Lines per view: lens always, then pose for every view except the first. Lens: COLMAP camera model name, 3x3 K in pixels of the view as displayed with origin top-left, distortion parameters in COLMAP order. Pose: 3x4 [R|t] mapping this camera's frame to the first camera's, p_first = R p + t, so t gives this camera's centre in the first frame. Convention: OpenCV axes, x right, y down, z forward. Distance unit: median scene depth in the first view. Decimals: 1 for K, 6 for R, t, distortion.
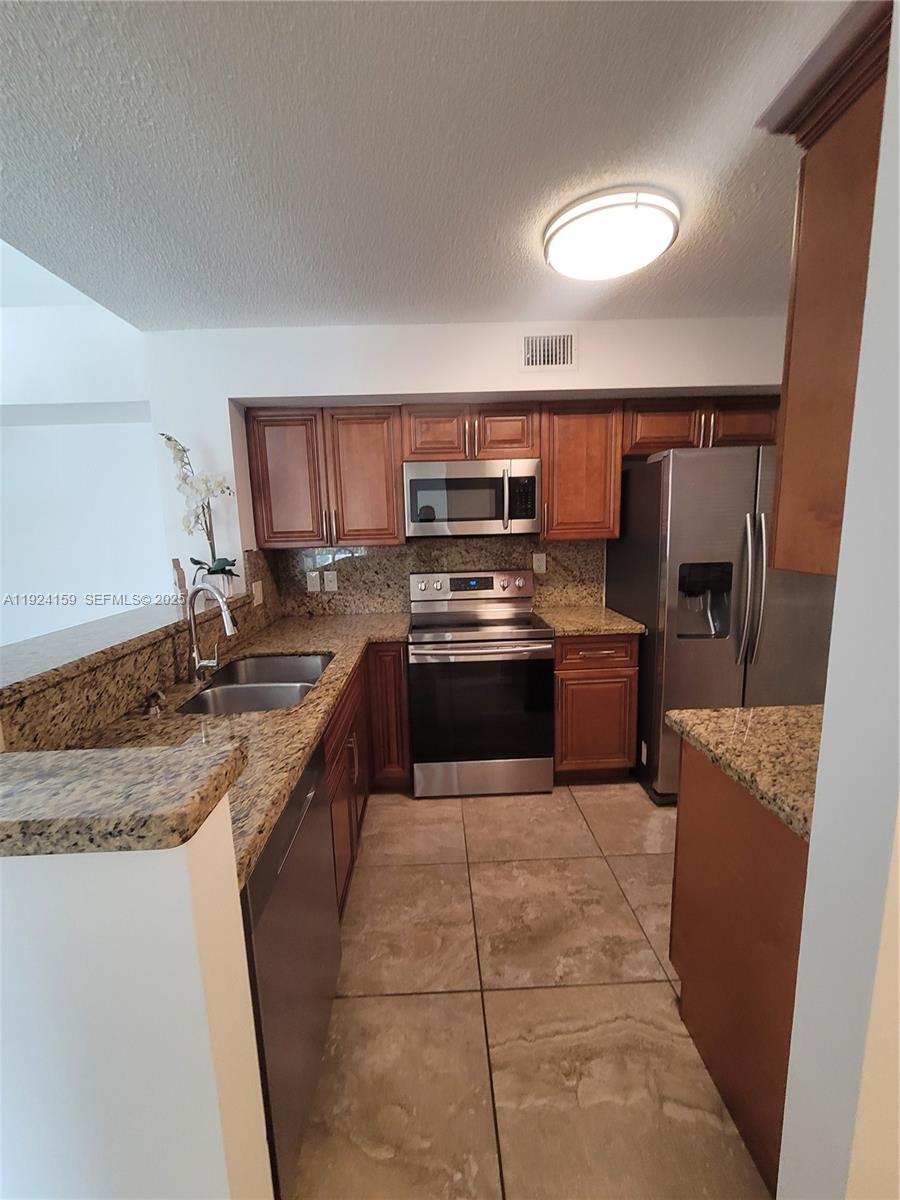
lens RADIAL K [[493.7, 0, 447.4], [0, 493.7, 603.9], [0, 0, 1]] dist [0.000732, 0.000142]
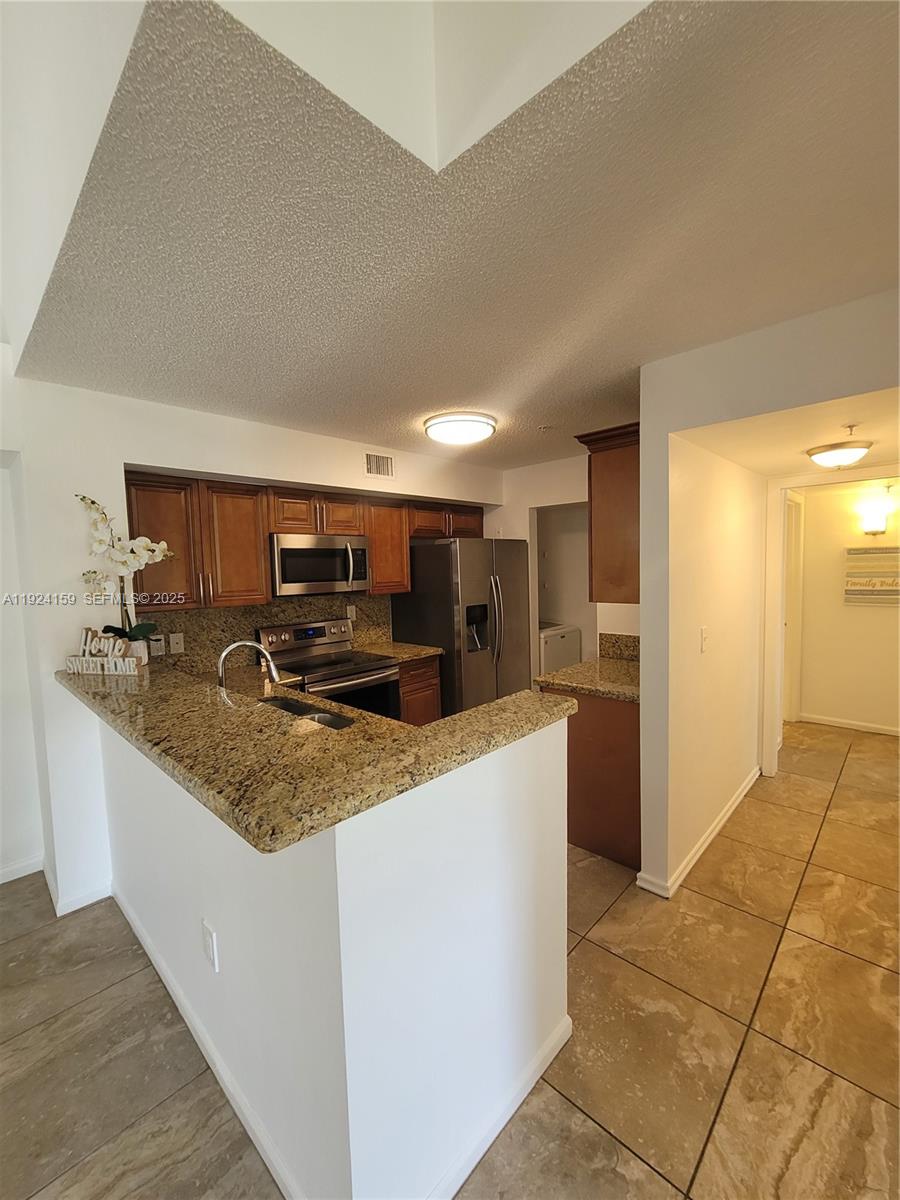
lens RADIAL K [[489.4, 0, 450.0], [0, 489.4, 600.0], [0, 0, 1]] dist [0.002455, 0.000387]
pose [[0.709700, -0.039889, 0.703373, -0.636159], [0.120163, 0.990620, -0.065064, -0.002635], [-0.694180, 0.130696, 0.707836, -0.103956]]
